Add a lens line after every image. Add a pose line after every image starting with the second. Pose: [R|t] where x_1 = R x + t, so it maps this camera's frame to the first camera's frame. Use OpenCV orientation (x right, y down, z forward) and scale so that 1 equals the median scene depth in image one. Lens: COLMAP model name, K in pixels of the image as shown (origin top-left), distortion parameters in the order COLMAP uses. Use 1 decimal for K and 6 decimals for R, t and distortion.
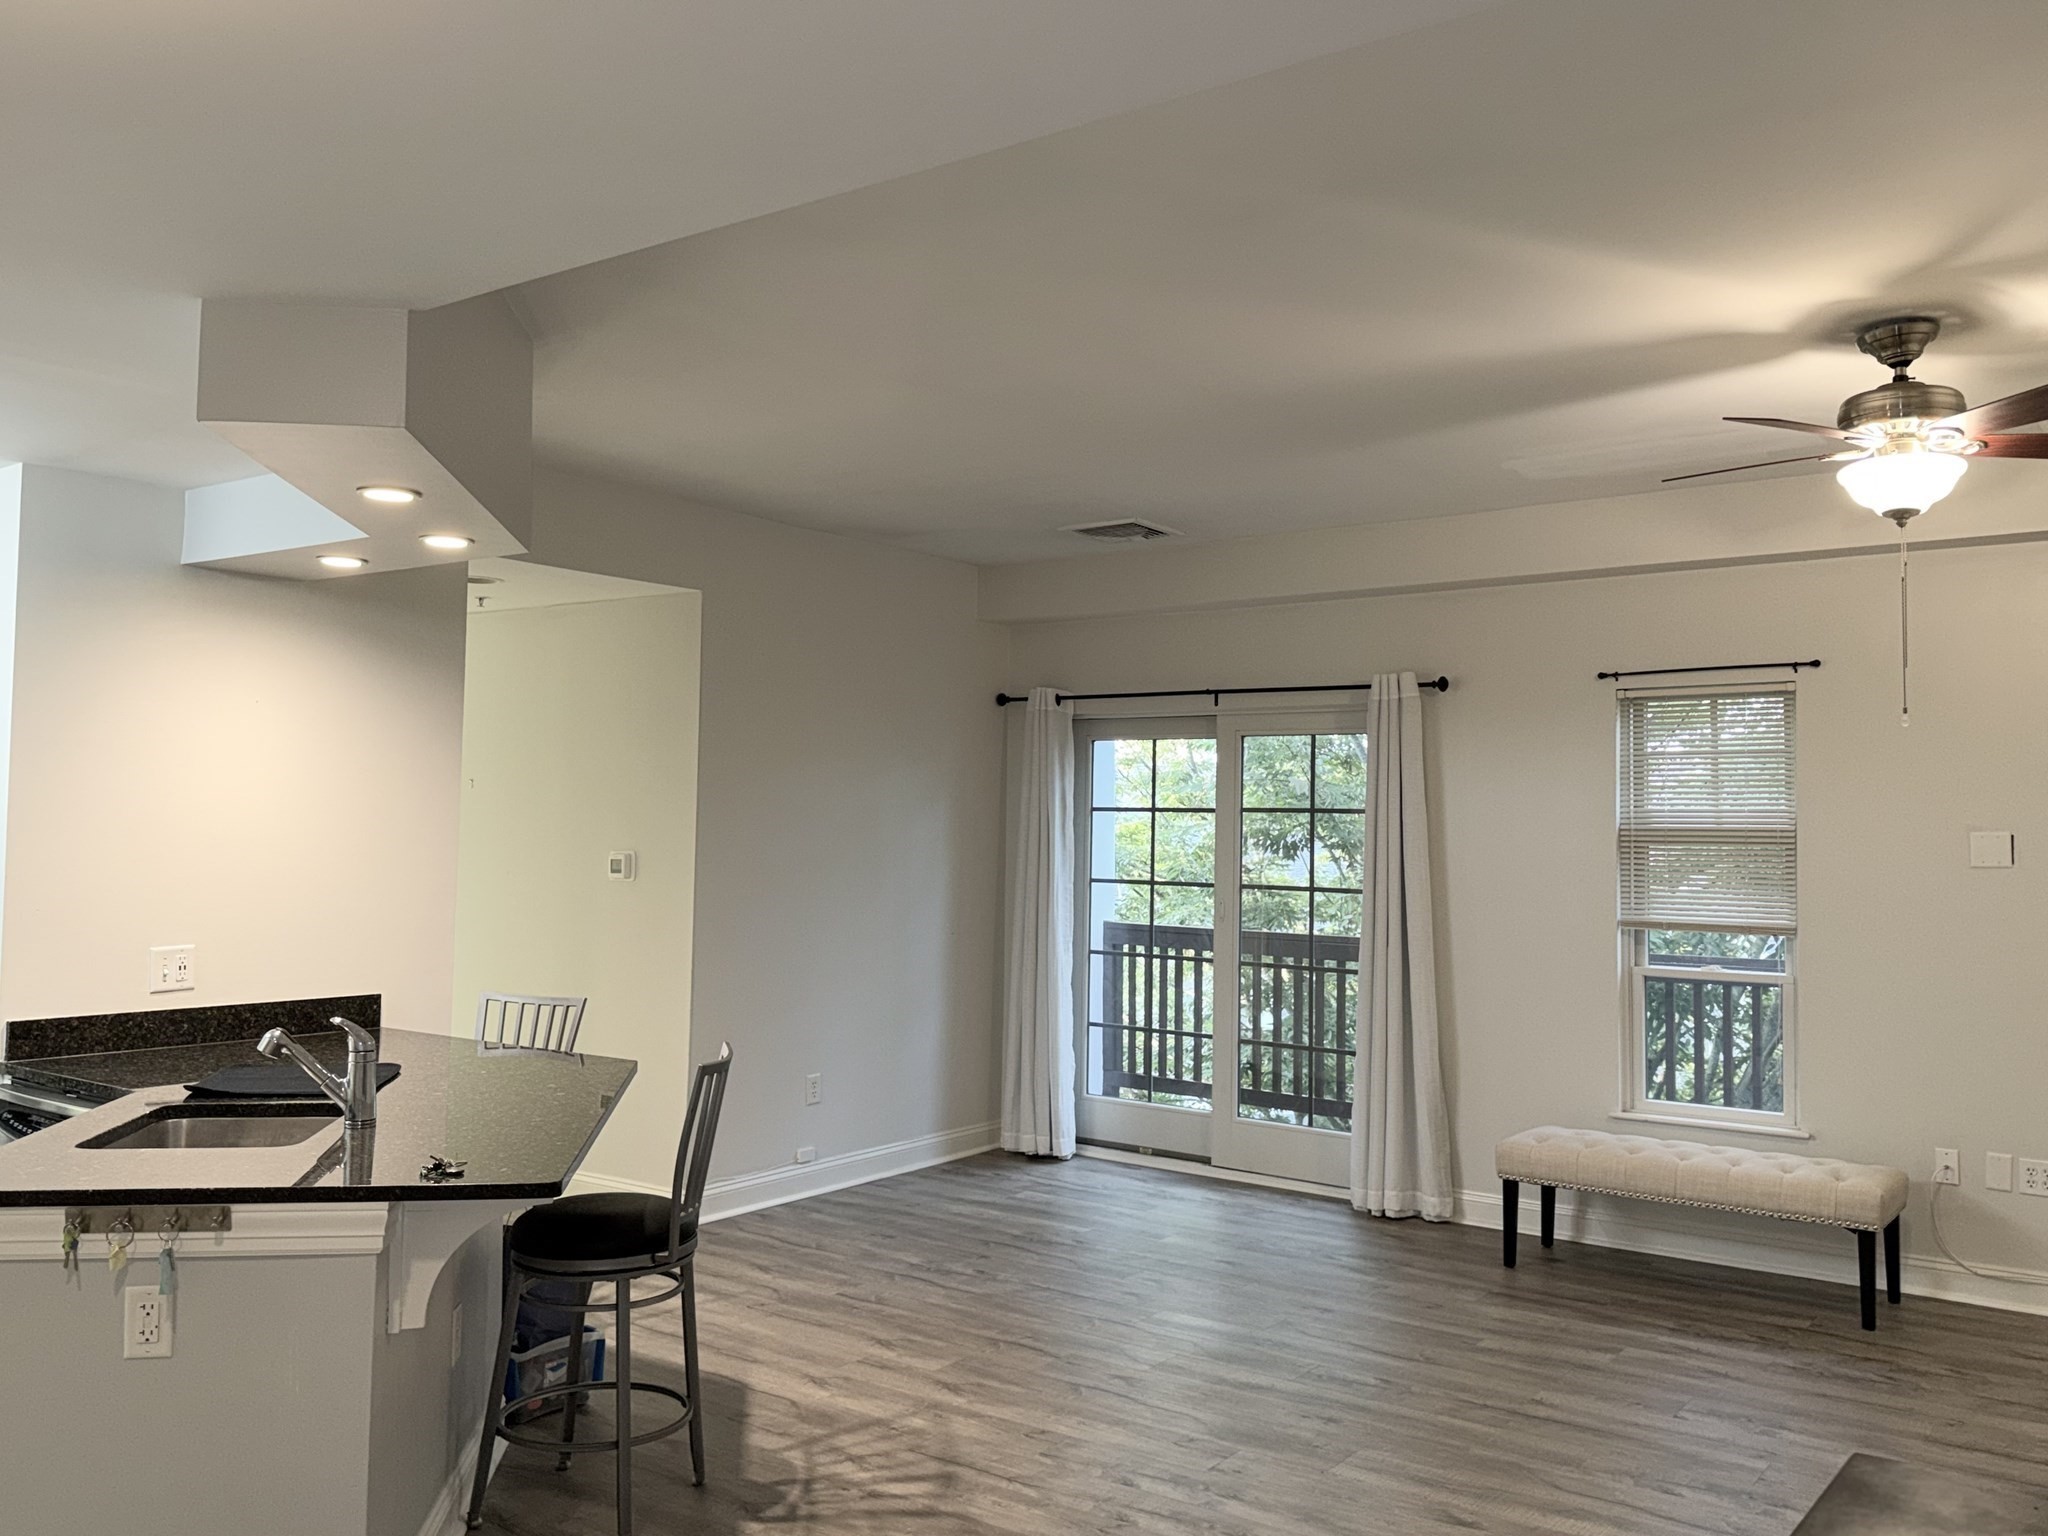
lens RADIAL K [[1664.1, 0, 1036.1], [0, 1664.1, 744.7], [0, 0, 1]] dist [0.087114, -0.139949]
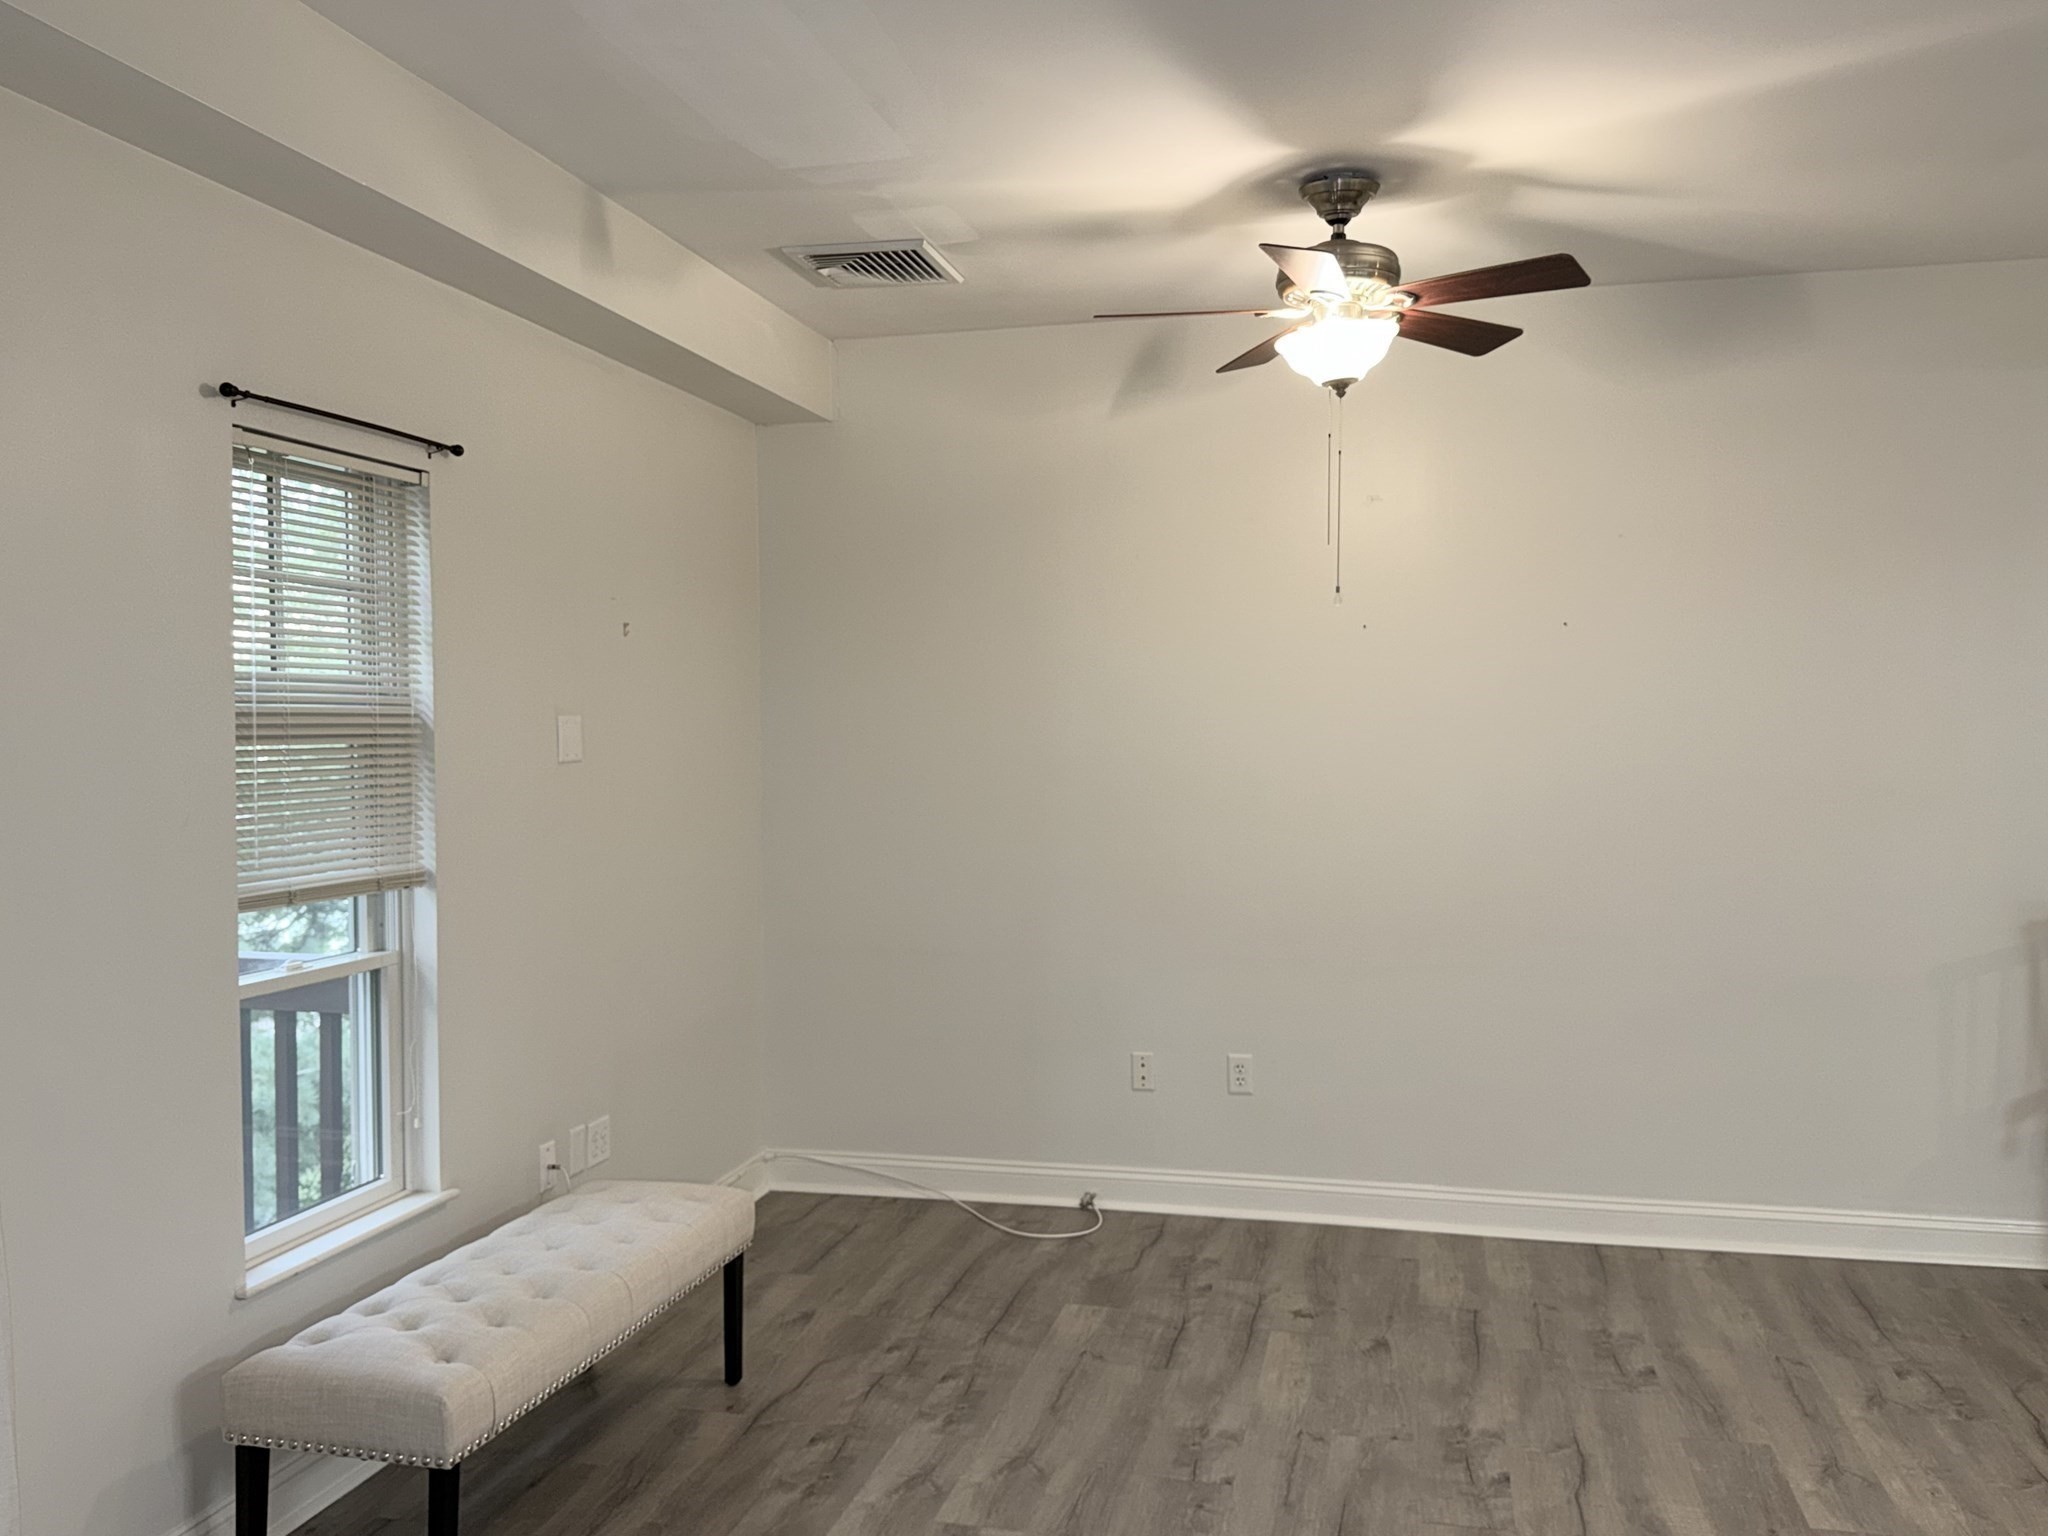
lens RADIAL K [[1664.1, 0, 1038.1], [0, 1664.1, 778.6], [0, 0, 1]] dist [0.087114, -0.139949]
pose [[-0.395185, -0.038968, 0.917775, -0.272430], [-0.046121, 0.998681, 0.022544, 0.066717], [-0.917443, -0.033419, -0.396461, 1.387086]]
